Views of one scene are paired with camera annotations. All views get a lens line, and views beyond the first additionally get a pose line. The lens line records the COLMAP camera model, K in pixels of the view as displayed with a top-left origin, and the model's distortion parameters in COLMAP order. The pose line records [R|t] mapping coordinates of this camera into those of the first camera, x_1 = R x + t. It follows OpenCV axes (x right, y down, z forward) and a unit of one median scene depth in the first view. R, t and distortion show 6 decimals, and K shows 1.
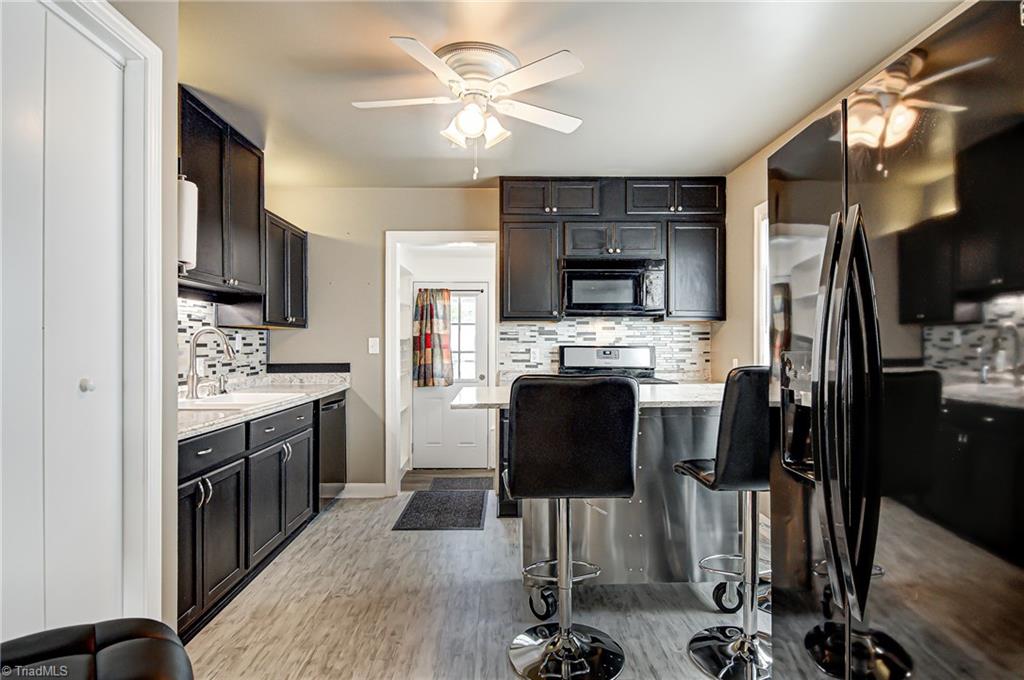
lens RADIAL K [[533.3, 0, 510.6], [0, 533.3, 346.5], [0, 0, 1]] dist [0.001854, -0.000103]
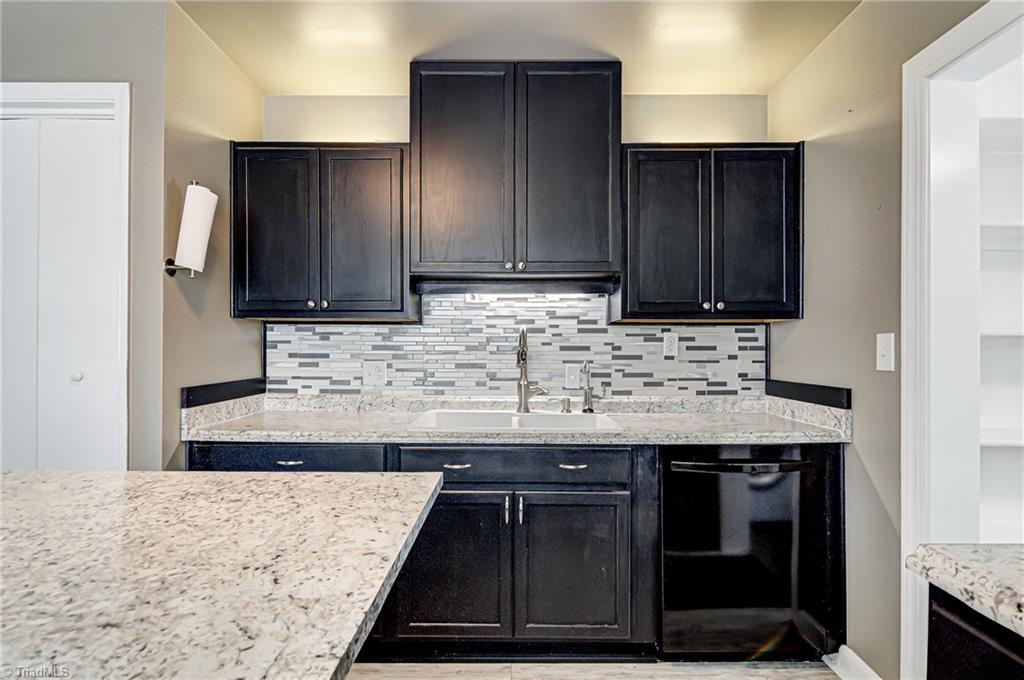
lens RADIAL K [[533.3, 0, 510.6], [0, 533.3, 346.5], [0, 0, 1]] dist [0.001854, -0.000103]
pose [[-0.026566, 0.004249, -0.999638, 0.174695], [-0.007173, 0.999964, 0.004441, -0.006412], [0.999621, 0.007288, -0.026535, 0.733678]]
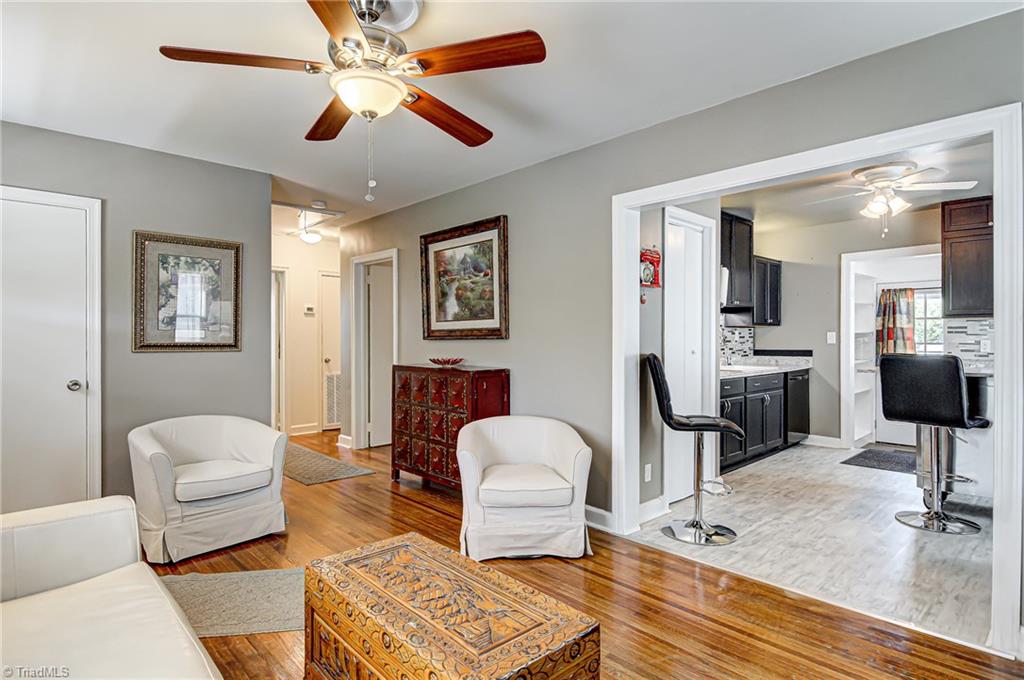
lens RADIAL K [[546.8, 0, 504.8], [0, 546.8, 340.9], [0, 0, 1]] dist [0.002207, -0.001288]
pose [[0.665041, 0.004616, -0.746793, 0.245565], [-0.001765, 0.999988, 0.004609, 0.001414], [0.746805, -0.001747, 0.665041, -0.588250]]
